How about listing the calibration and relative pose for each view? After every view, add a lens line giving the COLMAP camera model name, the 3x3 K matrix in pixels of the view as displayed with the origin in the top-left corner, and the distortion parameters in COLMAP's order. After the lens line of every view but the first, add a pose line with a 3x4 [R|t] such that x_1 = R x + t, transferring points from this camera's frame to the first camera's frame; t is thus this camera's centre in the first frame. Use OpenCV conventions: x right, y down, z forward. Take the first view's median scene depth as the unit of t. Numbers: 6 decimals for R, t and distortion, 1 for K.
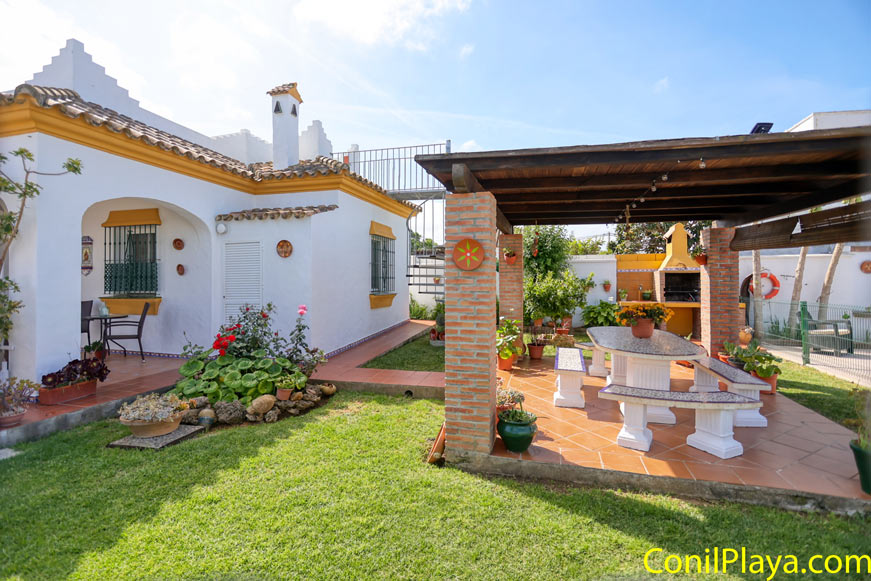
lens RADIAL K [[408.7, 0, 435.7], [0, 408.7, 286.3], [0, 0, 1]] dist [-0.000855, -0.000161]
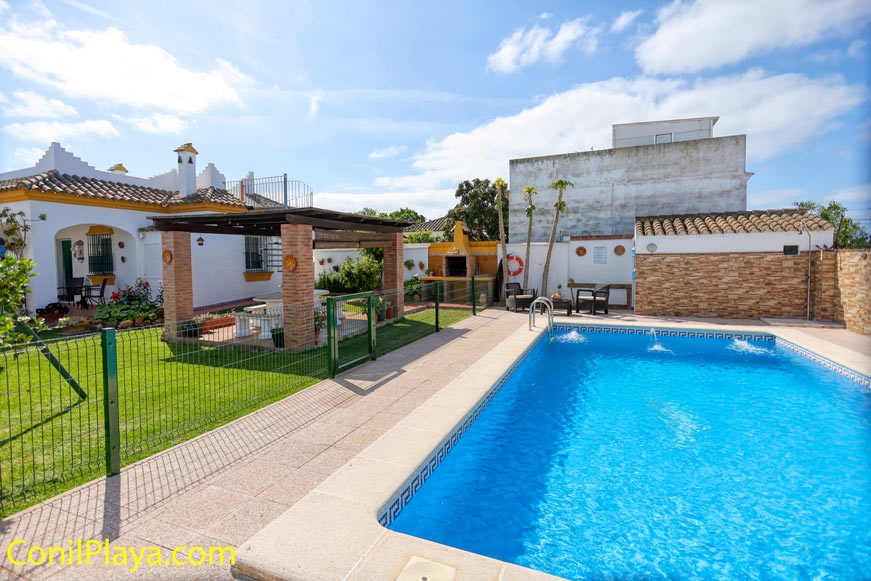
lens RADIAL K [[418.2, 0, 434.8], [0, 418.2, 280.4], [0, 0, 1]] dist [0.000404, 0.000223]
pose [[0.991089, -0.003017, -0.133168, 0.855374], [0.008515, 0.999134, 0.040736, -0.010377], [0.132929, -0.041506, 0.990256, -0.554902]]
